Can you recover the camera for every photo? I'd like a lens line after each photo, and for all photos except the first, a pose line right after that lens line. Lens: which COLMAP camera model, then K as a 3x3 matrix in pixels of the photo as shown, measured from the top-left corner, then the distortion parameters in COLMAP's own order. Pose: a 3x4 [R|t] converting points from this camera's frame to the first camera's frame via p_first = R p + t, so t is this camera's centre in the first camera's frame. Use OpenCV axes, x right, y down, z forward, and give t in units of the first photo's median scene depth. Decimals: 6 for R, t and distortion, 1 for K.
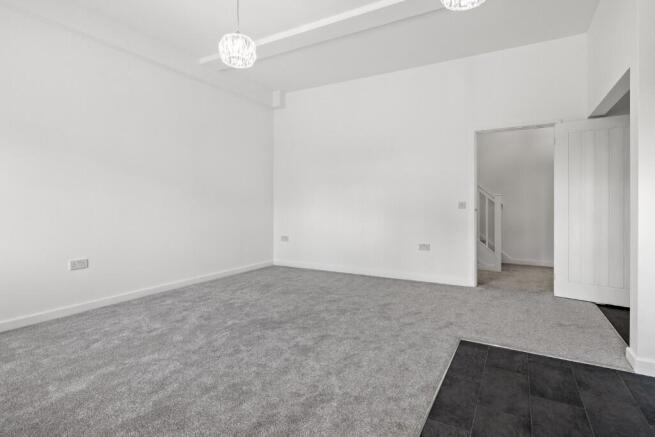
lens RADIAL K [[329.5, 0, 328.5], [0, 329.5, 213.5], [0, 0, 1]] dist [0.003448, 0.000518]
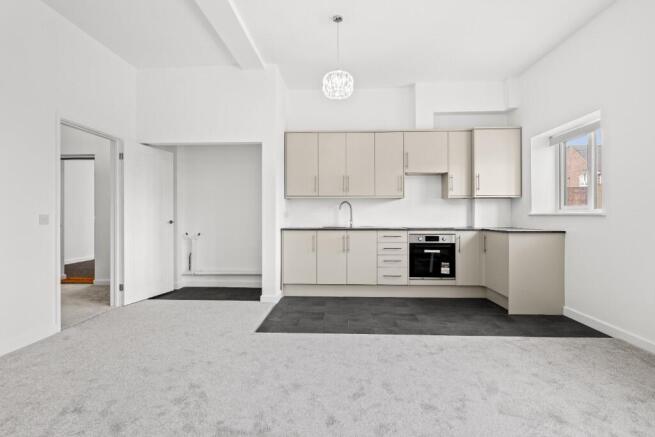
lens RADIAL K [[329.5, 0, 328.5], [0, 329.5, 213.5], [0, 0, 1]] dist [0.003448, 0.000518]
pose [[-0.463234, 0.004907, 0.886222, -0.478564], [0.025190, 0.999654, 0.007632, -0.030201], [-0.885878, 0.025859, -0.463197, 0.814216]]
